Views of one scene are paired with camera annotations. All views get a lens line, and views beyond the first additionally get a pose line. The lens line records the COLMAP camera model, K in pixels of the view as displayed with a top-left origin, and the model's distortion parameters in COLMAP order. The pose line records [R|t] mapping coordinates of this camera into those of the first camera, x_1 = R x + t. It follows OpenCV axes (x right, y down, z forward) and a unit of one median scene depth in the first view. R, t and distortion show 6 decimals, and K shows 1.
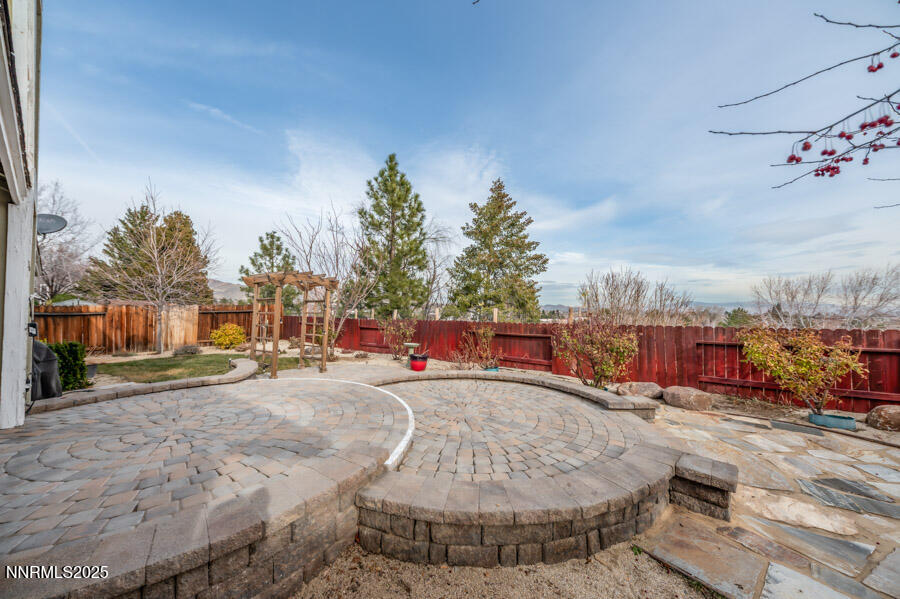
lens RADIAL K [[307.2, 0, 450.1], [0, 307.2, 306.6], [0, 0, 1]] dist [0.008732, -0.002999]
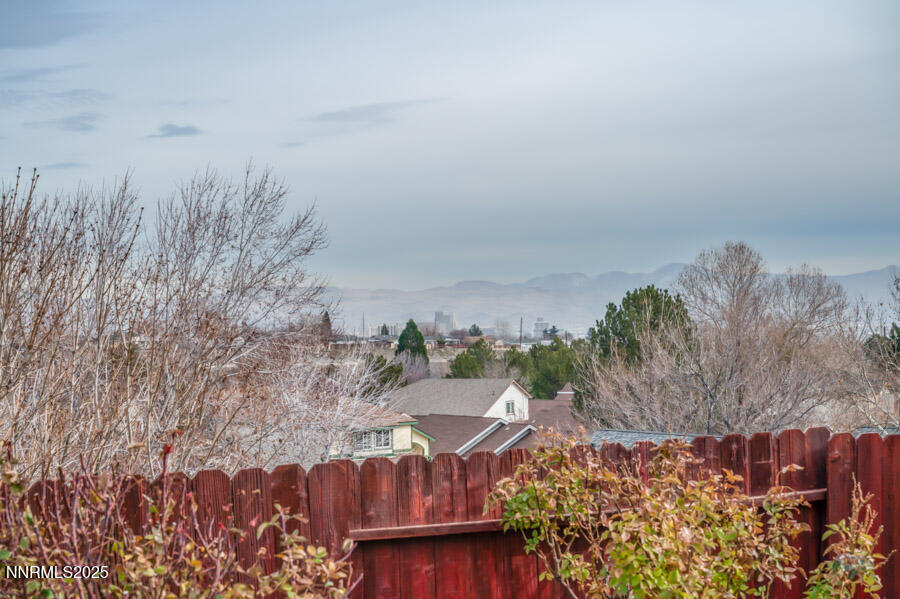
lens RADIAL K [[1711.2, 0, 450.1], [0, 1711.2, 299.2], [0, 0, 1]] dist [-0.160092, 0.000000]
pose [[0.446533, -0.000131, 0.894767, -0.077598], [0.003468, 0.999993, -0.001585, -0.016577], [-0.894760, 0.003811, 0.446530, 0.152093]]
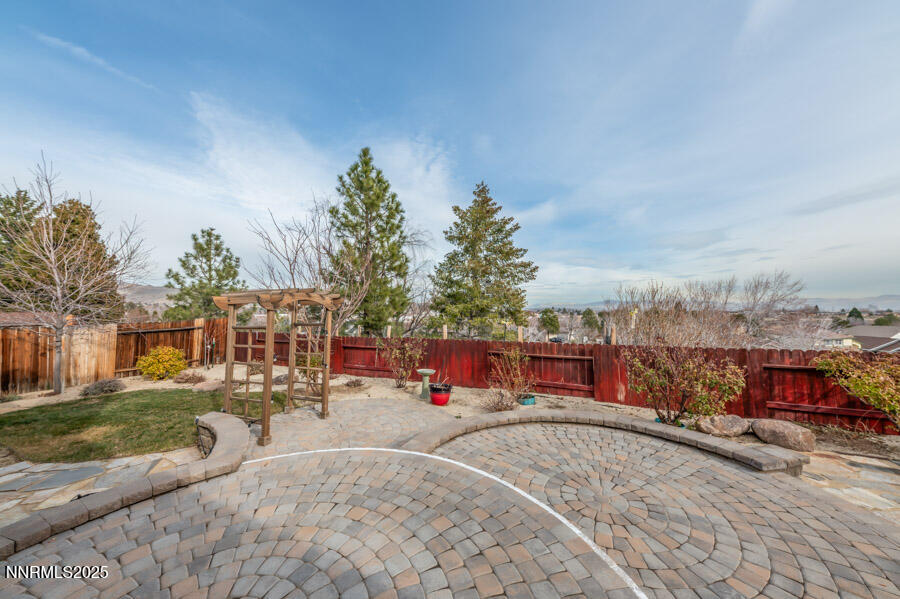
lens RADIAL K [[307.2, 0, 452.8], [0, 307.2, 303.7], [0, 0, 1]] dist [0.008732, -0.002999]
pose [[0.985025, -0.010911, 0.172065, -0.105510], [0.013381, 0.999823, -0.013207, -0.027160], [-0.171891, 0.015311, 0.984997, 0.084896]]
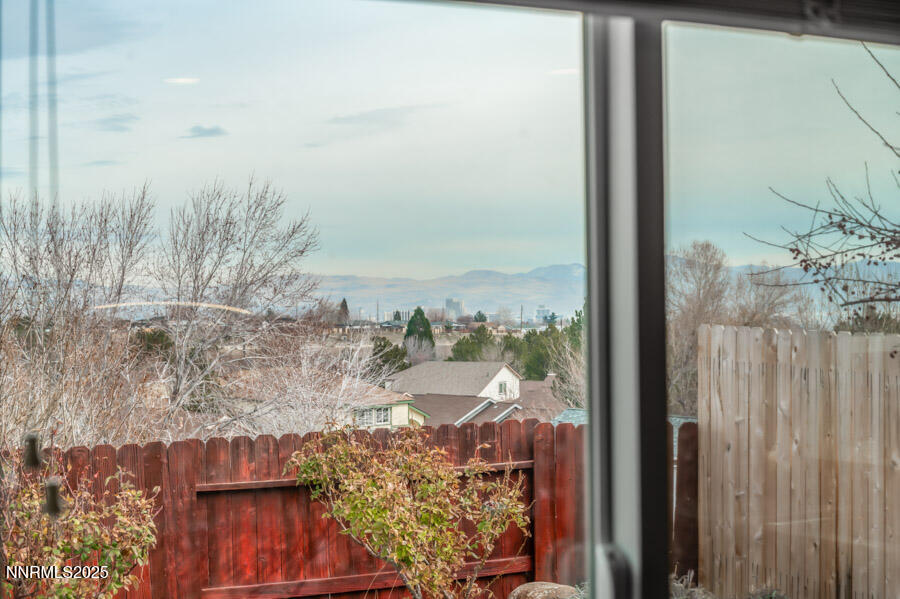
lens RADIAL K [[1540.3, 0, 453.8], [0, 1540.3, 302.2], [0, 0, 1]] dist [-0.102647, 0.000000]
pose [[0.443182, -0.005131, 0.896417, -0.193675], [-0.000959, 0.999980, 0.006198, -0.033633], [-0.896431, -0.003606, 0.443169, 0.014299]]
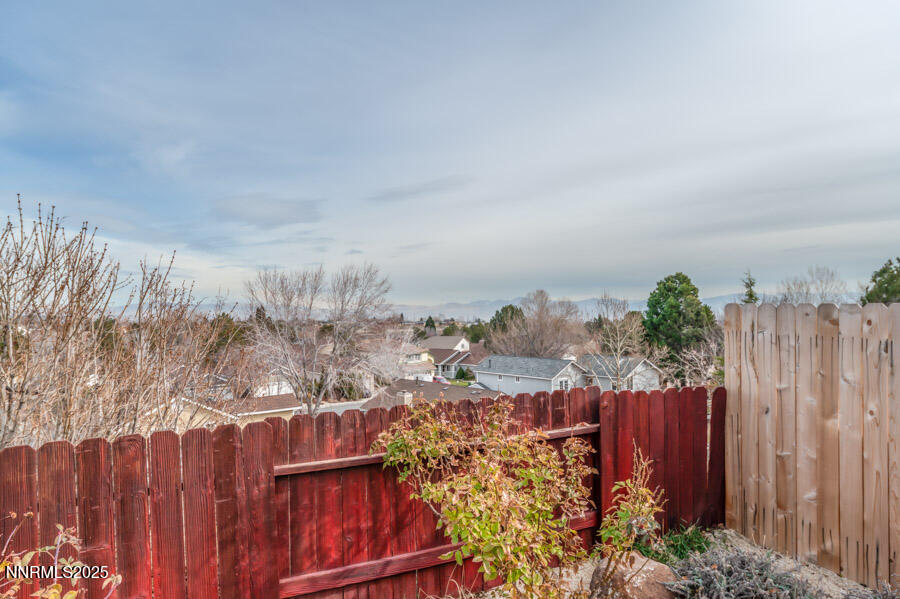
lens RADIAL K [[586.5, 0, 449.8], [0, 586.5, 301.2], [0, 0, 1]] dist [-0.007124, -0.002568]
pose [[0.434743, 0.012560, 0.900467, 0.128511], [0.001700, 0.999890, -0.014767, -0.016352], [-0.900553, 0.007951, 0.434674, 0.216315]]
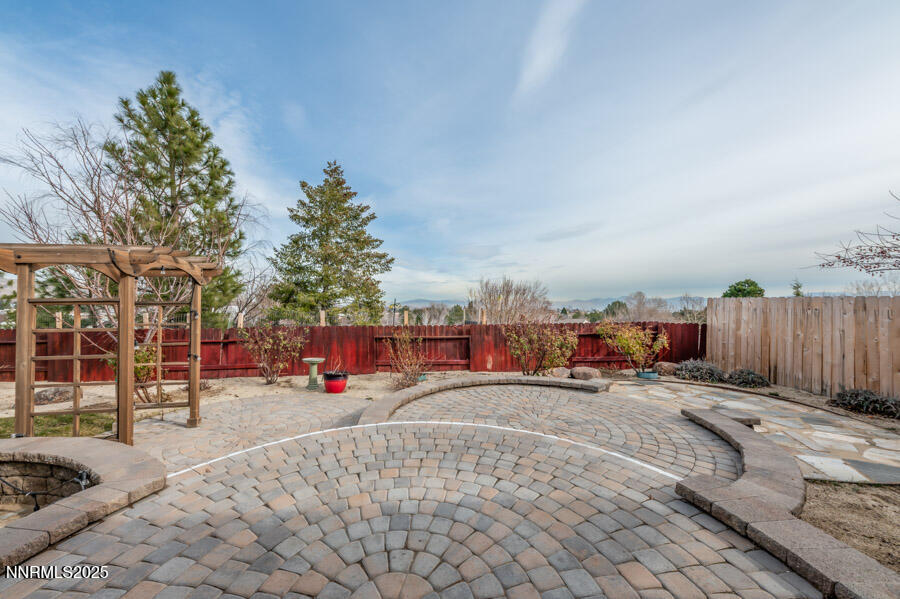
lens RADIAL K [[307.2, 0, 444.2], [0, 307.2, 319.4], [0, 0, 1]] dist [0.008732, -0.002999]
pose [[0.757095, -0.032406, 0.652501, -0.202493], [-0.001556, 0.998677, 0.051404, -0.009263], [-0.653304, -0.039933, 0.756042, 0.116399]]
